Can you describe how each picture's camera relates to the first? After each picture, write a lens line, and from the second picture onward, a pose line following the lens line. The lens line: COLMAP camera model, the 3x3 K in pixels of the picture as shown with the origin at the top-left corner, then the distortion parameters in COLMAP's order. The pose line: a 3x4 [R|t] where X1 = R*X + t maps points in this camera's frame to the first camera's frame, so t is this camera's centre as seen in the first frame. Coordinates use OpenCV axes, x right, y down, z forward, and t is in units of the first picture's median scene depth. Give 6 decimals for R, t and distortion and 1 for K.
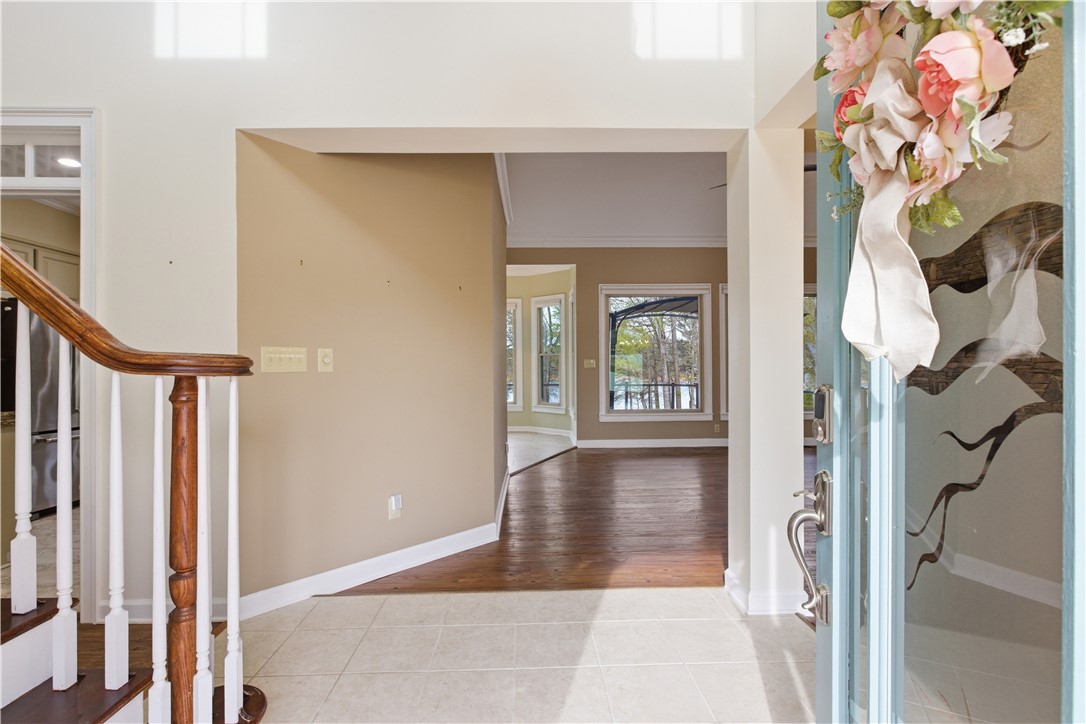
lens RADIAL K [[492.1, 0, 543.0], [0, 492.1, 362.0], [0, 0, 1]] dist [-0.001142, -0.000258]
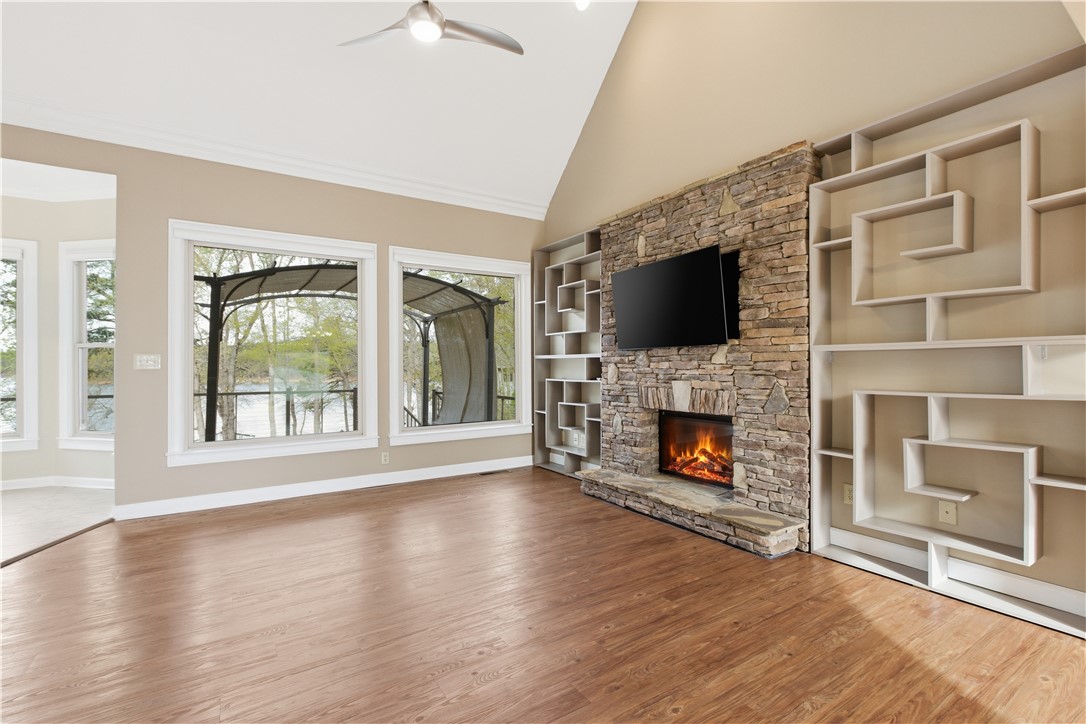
lens RADIAL K [[492.1, 0, 543.0], [0, 492.1, 362.0], [0, 0, 1]] dist [-0.001142, -0.000258]
pose [[0.857758, 0.004446, 0.514034, 0.191966], [-0.004013, 0.999990, -0.001953, 0.002714], [-0.514038, -0.000388, 0.857767, 0.307207]]
